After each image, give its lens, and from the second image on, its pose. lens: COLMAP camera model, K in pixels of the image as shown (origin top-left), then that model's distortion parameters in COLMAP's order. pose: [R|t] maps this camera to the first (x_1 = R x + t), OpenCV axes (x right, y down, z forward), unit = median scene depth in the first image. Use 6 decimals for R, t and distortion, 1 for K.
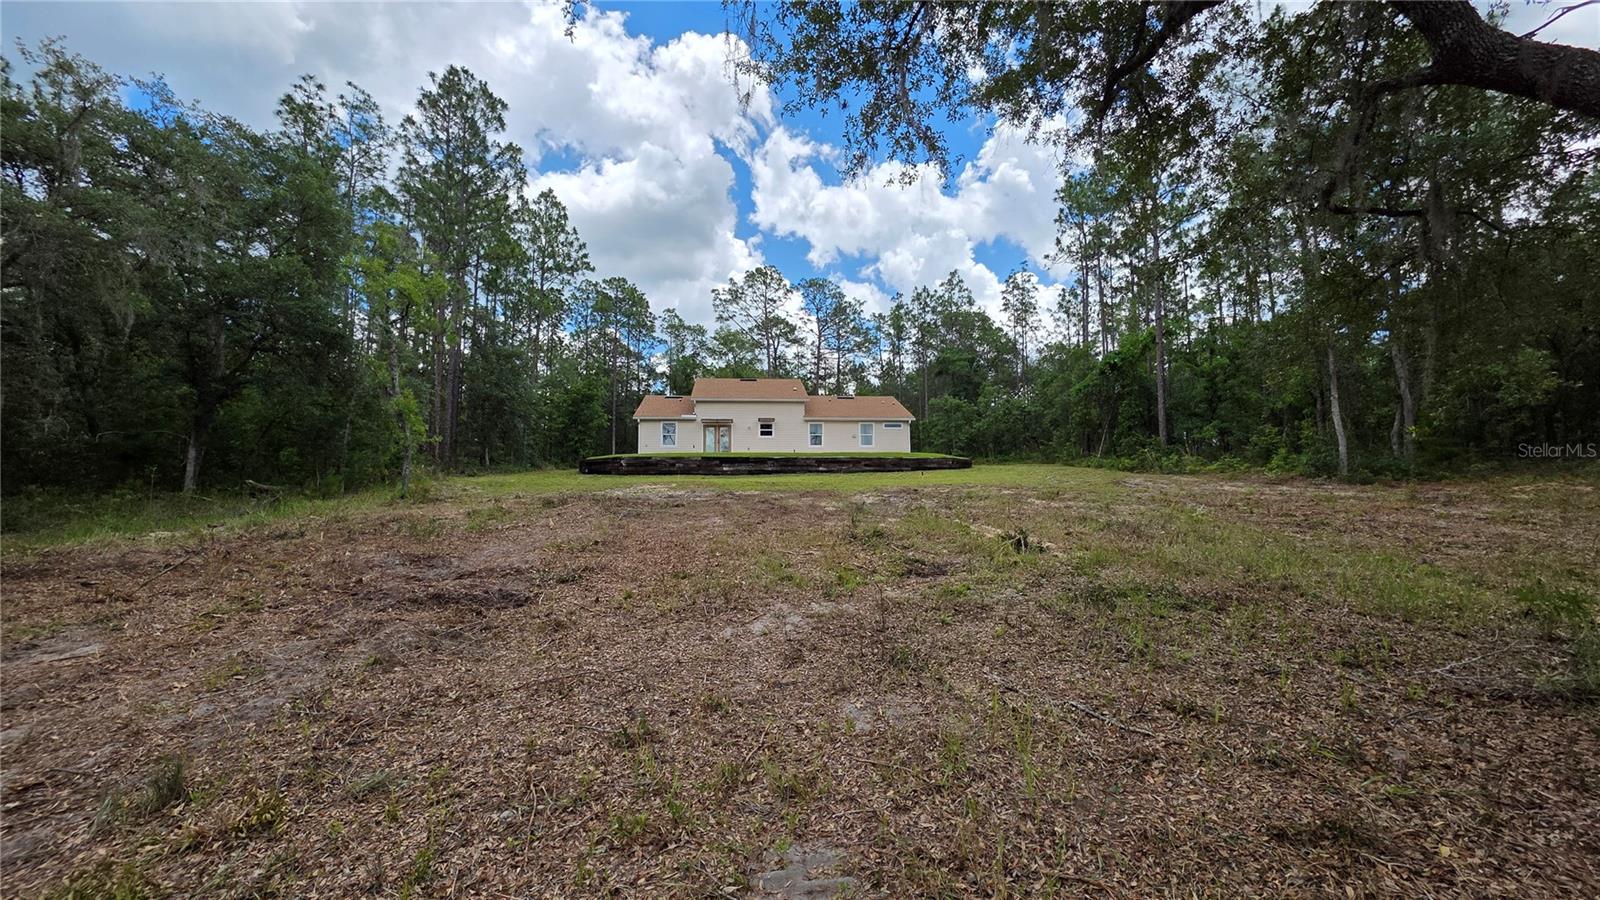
lens RADIAL K [[640.2, 0, 788.7], [0, 640.2, 448.2], [0, 0, 1]] dist [0.002472, -0.000214]
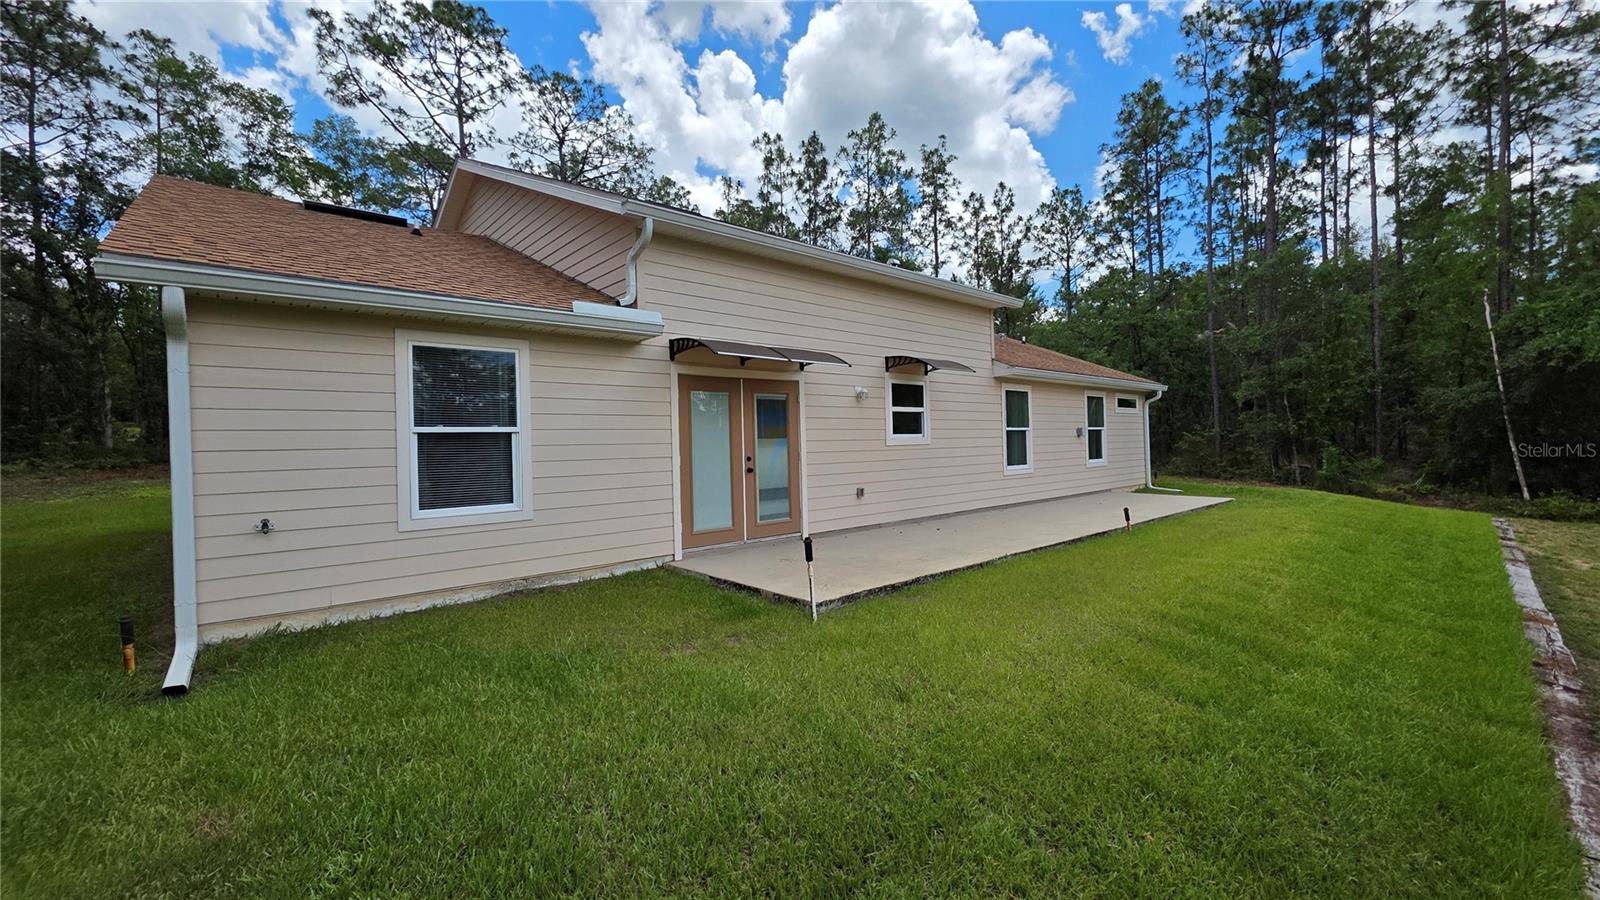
lens RADIAL K [[640.2, 0, 803.3], [0, 640.2, 448.8], [0, 0, 1]] dist [0.002472, -0.000214]
pose [[0.798337, -0.013677, 0.602056, -0.170638], [-0.040401, 0.996273, 0.076205, -0.025302], [-0.600855, -0.085161, 0.794809, 0.682967]]
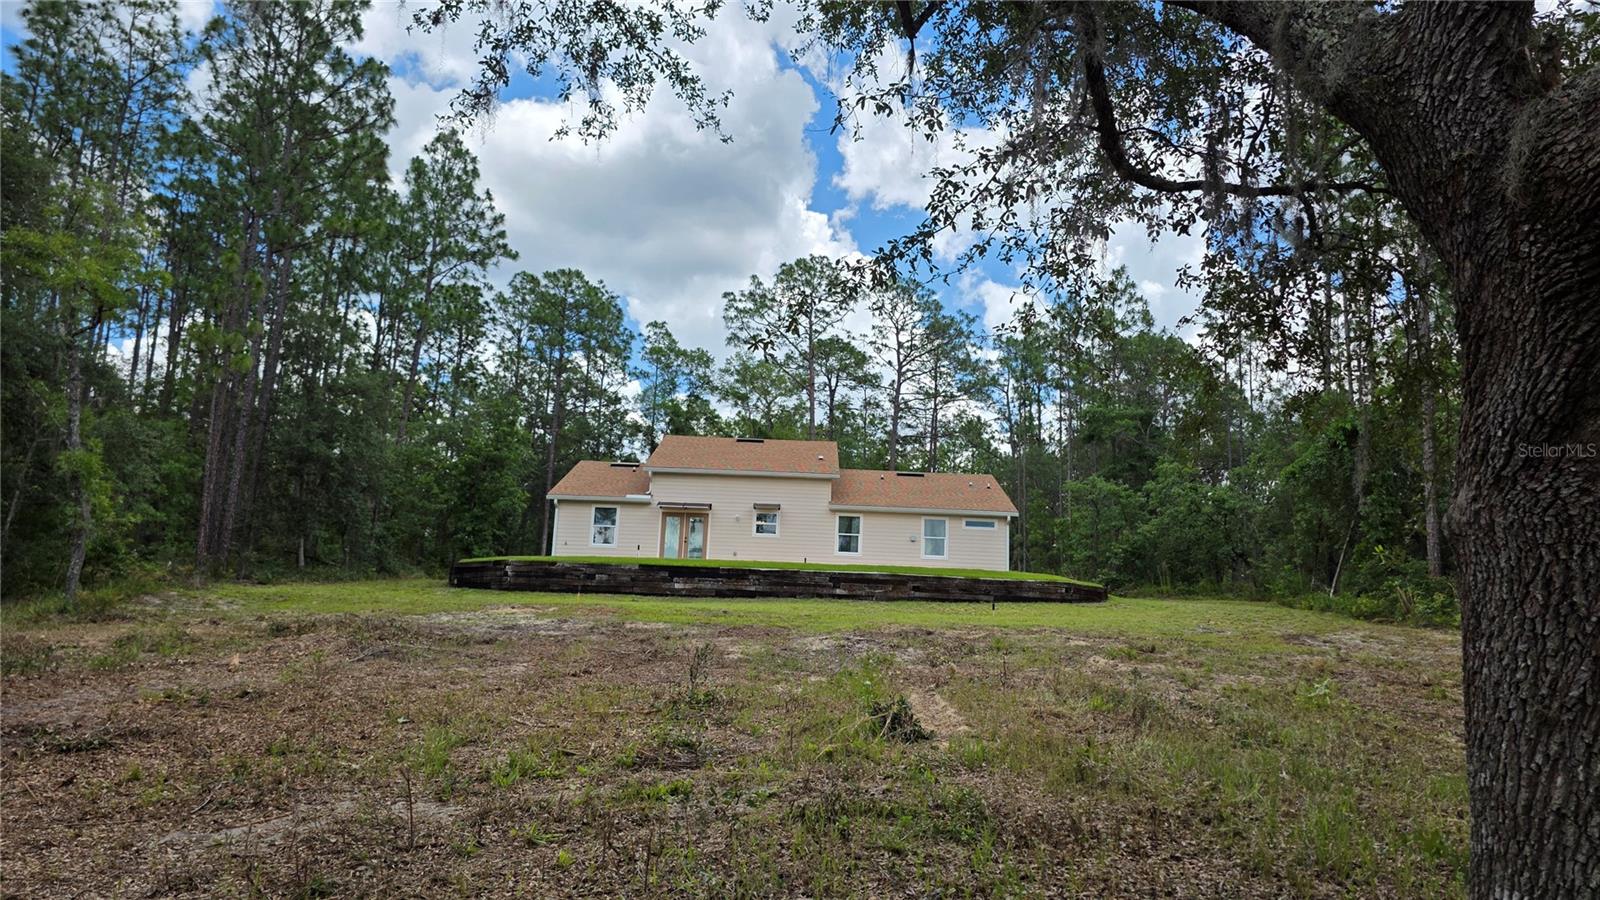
lens RADIAL K [[1079.6, 0, 815.1], [0, 1079.6, 454.6], [0, 0, 1]] dist [0.055739, -0.044072]
pose [[0.996698, 0.029578, -0.075615, 0.070965], [-0.036638, 0.994922, -0.093748, -0.000210], [0.072458, 0.096209, 0.992720, -0.004782]]
